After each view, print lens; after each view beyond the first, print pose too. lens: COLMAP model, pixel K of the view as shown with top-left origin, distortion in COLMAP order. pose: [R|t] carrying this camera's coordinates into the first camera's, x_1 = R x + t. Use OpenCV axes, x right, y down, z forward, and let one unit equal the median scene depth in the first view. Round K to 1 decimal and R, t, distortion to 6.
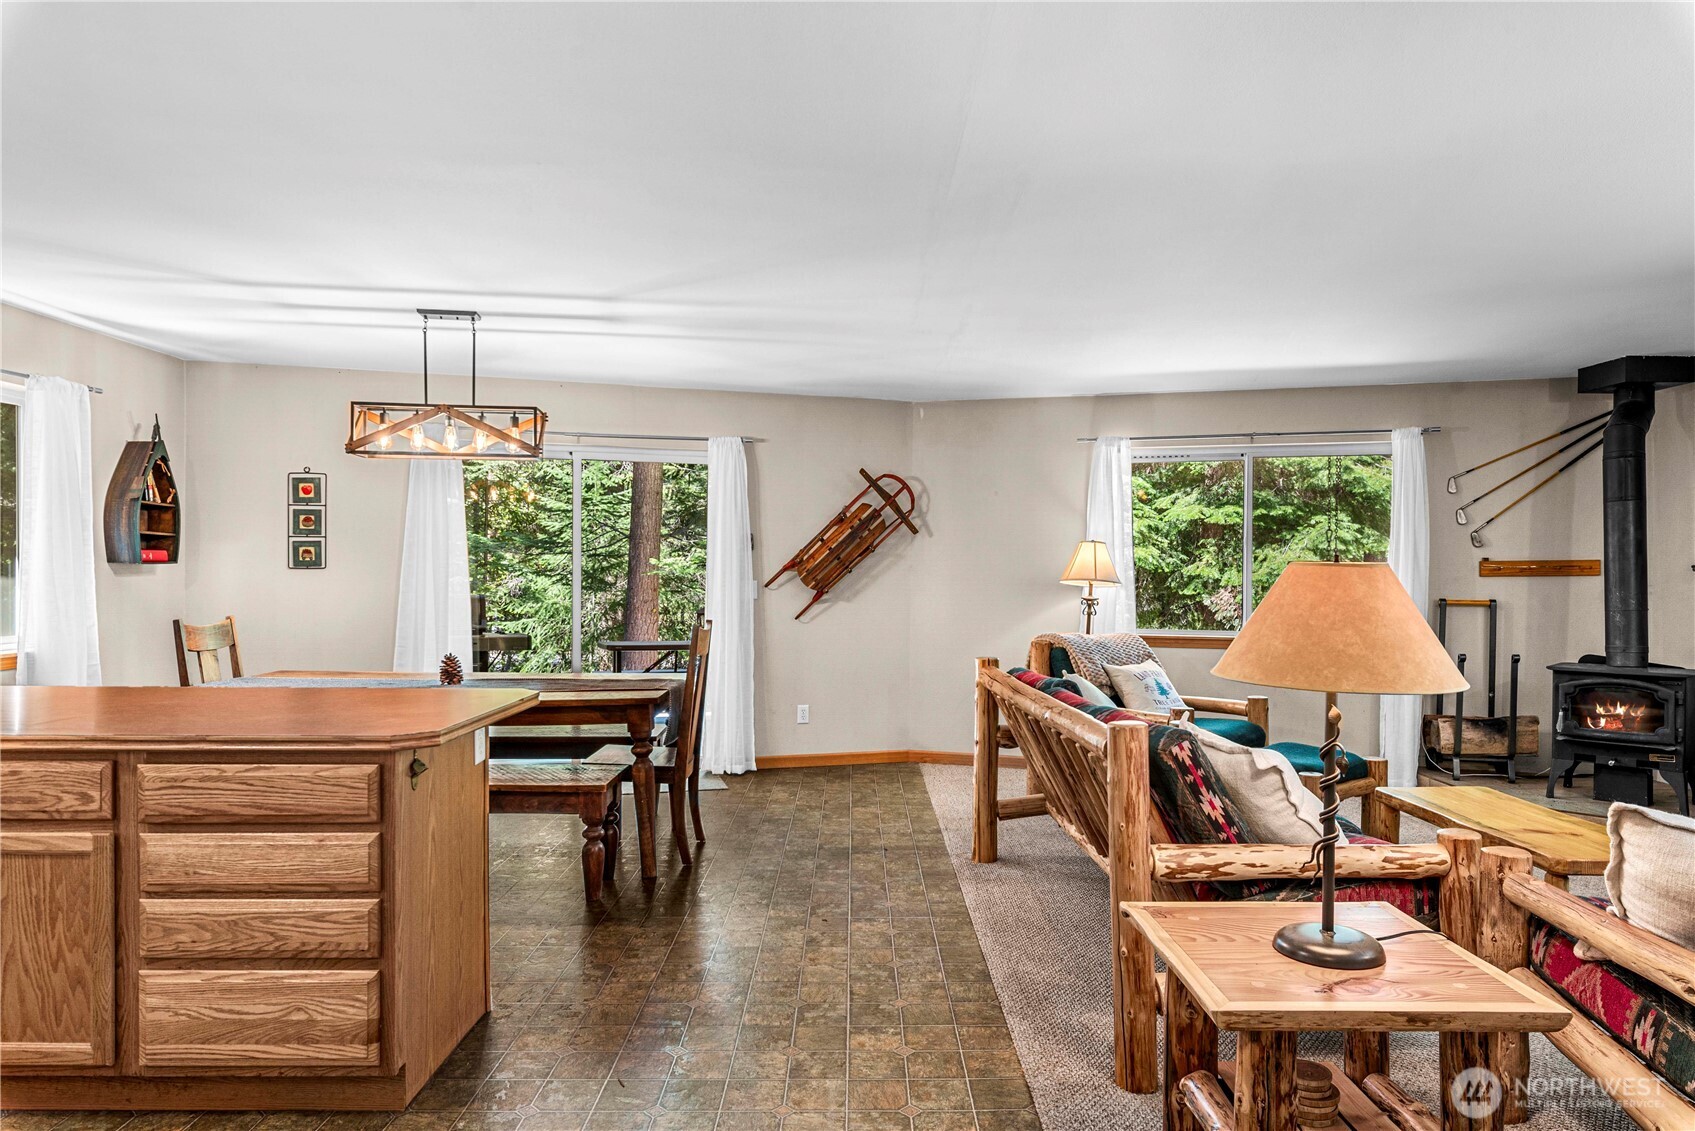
lens RADIAL K [[1058.8, 0, 854.1], [0, 1058.8, 570.4], [0, 0, 1]] dist [-0.007134, 0.001172]
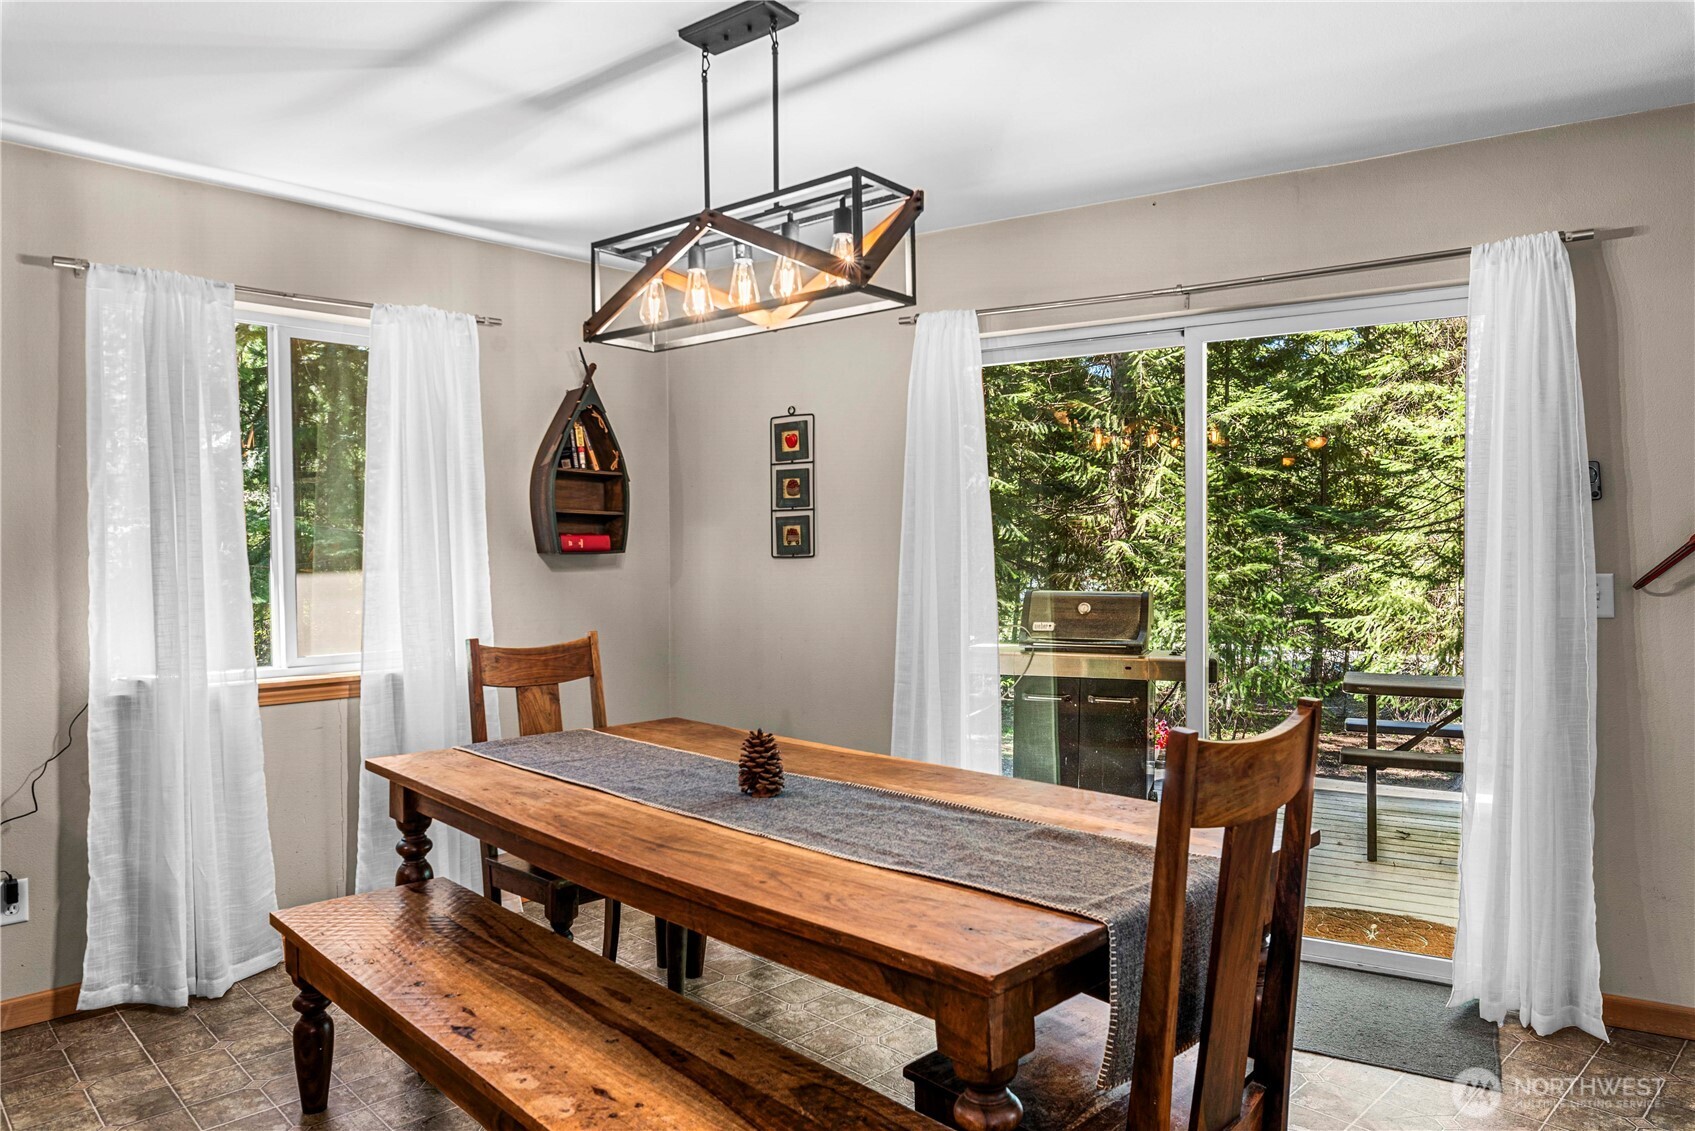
lens RADIAL K [[1058.8, 0, 881.4], [0, 1058.8, 567.0], [0, 0, 1]] dist [-0.007134, 0.001172]
pose [[0.700951, -0.005629, -0.713187, 0.002851], [0.013134, 0.999901, 0.005017, 0.001621], [0.713089, -0.012883, 0.700955, 0.566548]]
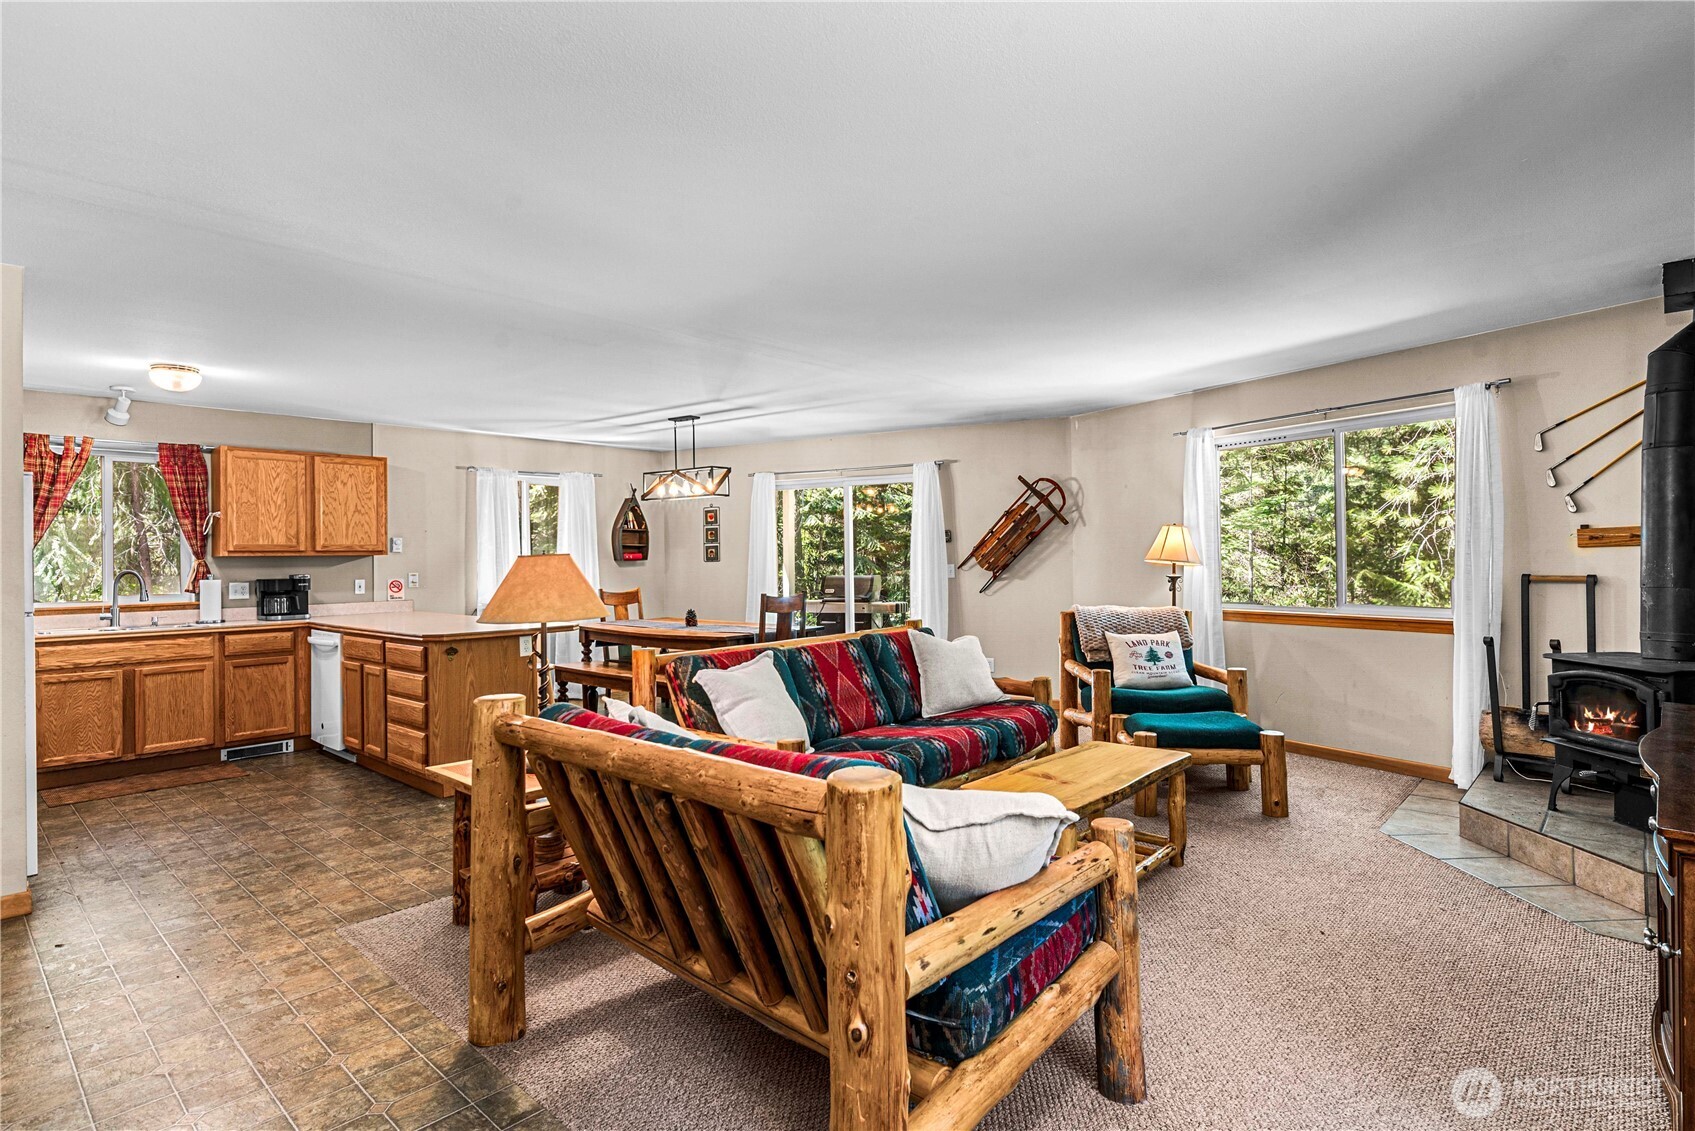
lens RADIAL K [[884.3, 0, 864.0], [0, 884.3, 554.2], [0, 0, 1]] dist [0.004495, -0.000934]
pose [[0.720542, -0.022462, -0.693047, 0.694749], [0.020428, 0.999729, -0.011163, 0.007706], [0.693110, -0.006114, 0.720806, 0.106678]]
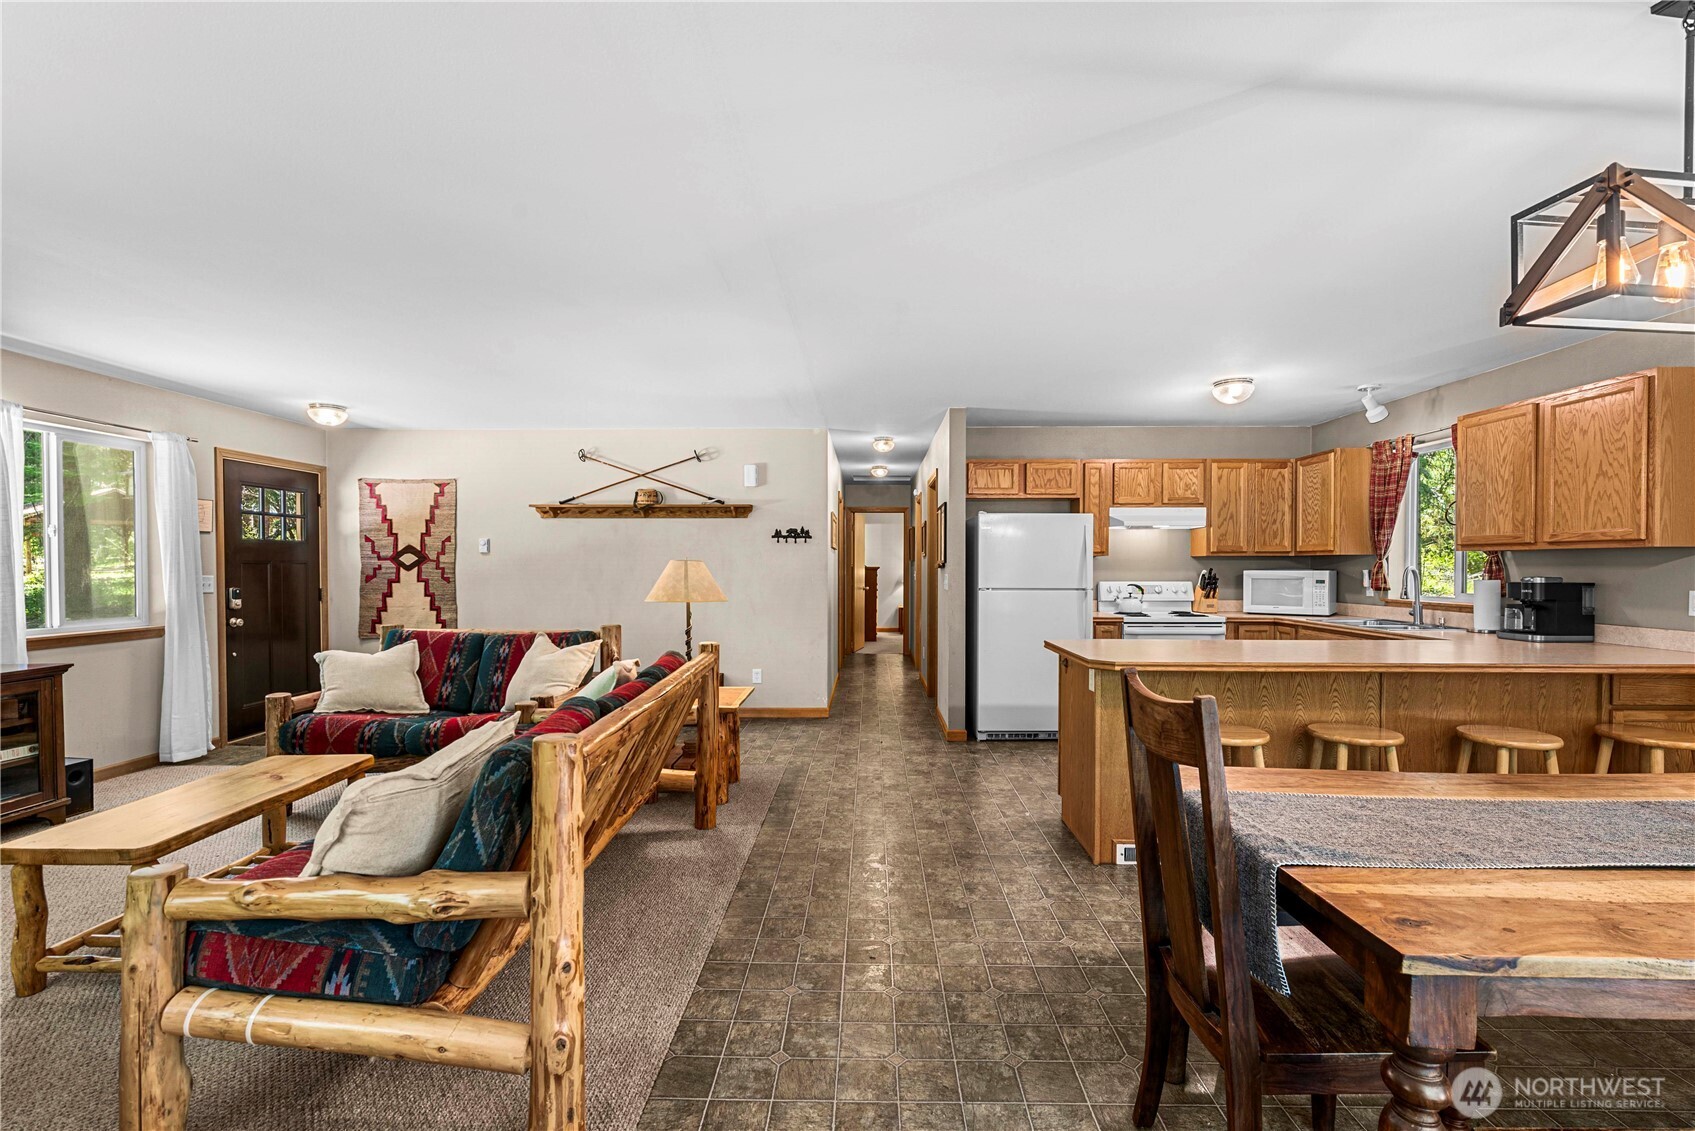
lens RADIAL K [[739.4, 0, 859.8], [0, 739.4, 574.3], [0, 0, 1]] dist [0.002880, -0.000909]
pose [[-0.999812, -0.008053, 0.017640, -0.016643], [-0.007820, 0.999881, 0.013268, 0.000168], [-0.017745, 0.013128, -0.999756, 1.074753]]
